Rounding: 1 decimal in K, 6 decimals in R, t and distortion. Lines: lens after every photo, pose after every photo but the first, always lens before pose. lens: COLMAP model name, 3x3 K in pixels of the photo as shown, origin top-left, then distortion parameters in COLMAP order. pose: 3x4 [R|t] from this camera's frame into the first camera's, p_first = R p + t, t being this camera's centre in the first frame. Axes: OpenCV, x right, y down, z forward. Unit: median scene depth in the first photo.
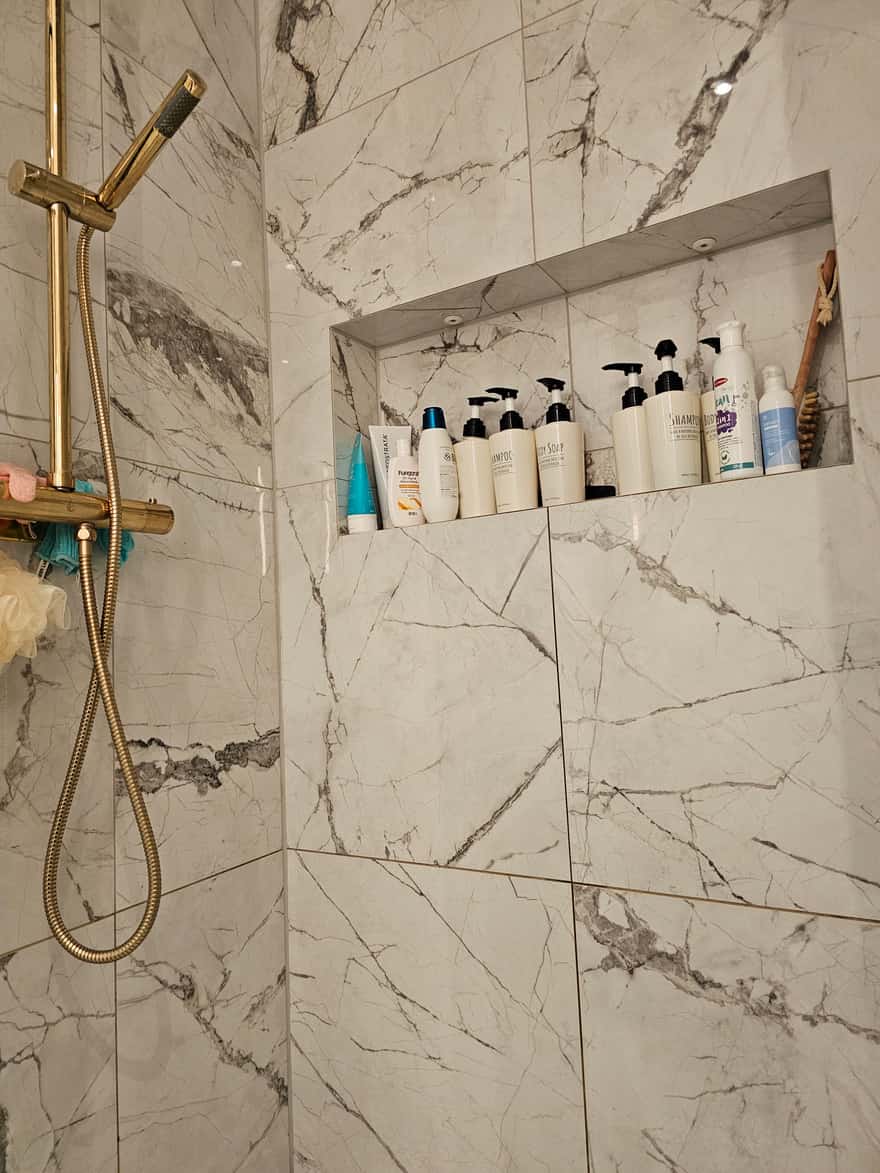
lens RADIAL K [[784.3, 0, 441.6], [0, 784.3, 584.0], [0, 0, 1]] dist [0.024944, -0.000923]
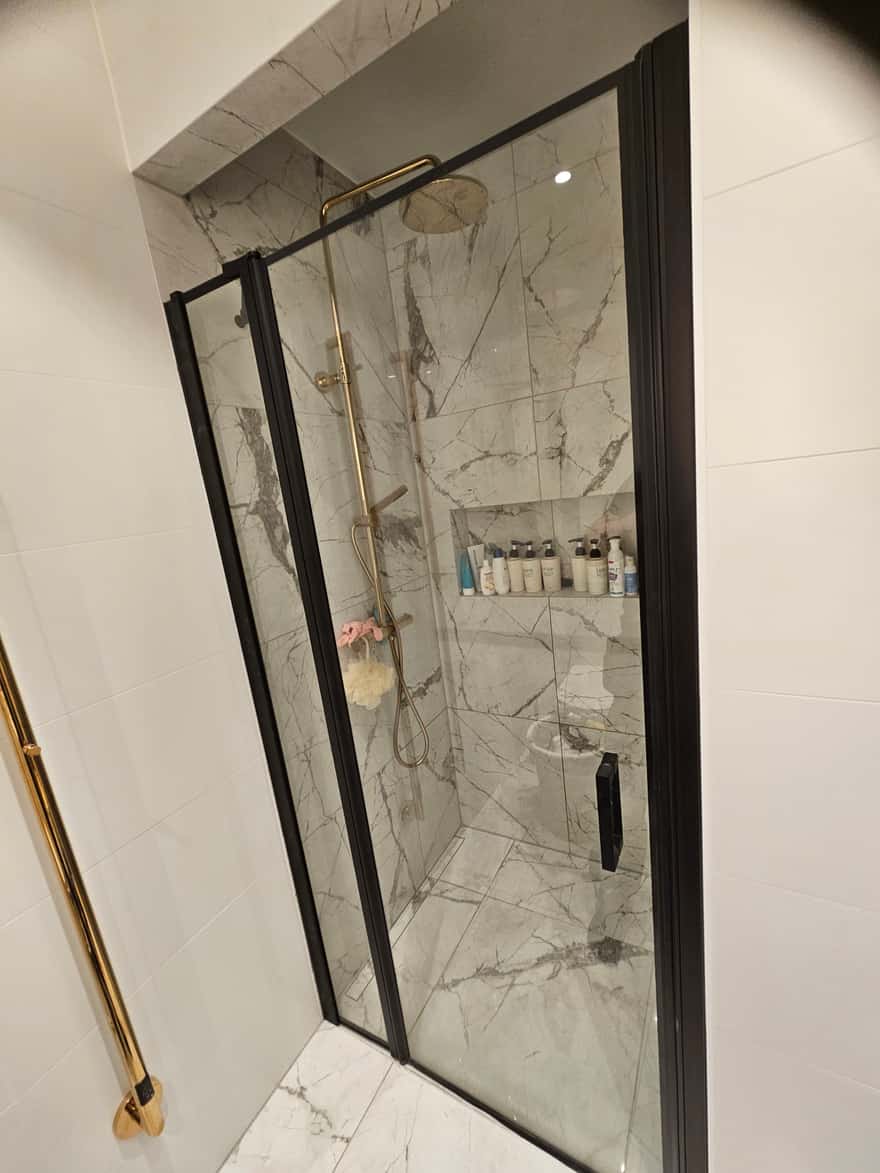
lens RADIAL K [[475.4, 0, 439.6], [0, 475.4, 590.1], [0, 0, 1]] dist [0.000936, 0.000001]
pose [[0.996819, -0.078915, -0.011165, -0.183745], [0.078924, 0.957847, 0.276224, -0.518723], [-0.011104, -0.276226, 0.961029, -0.459470]]
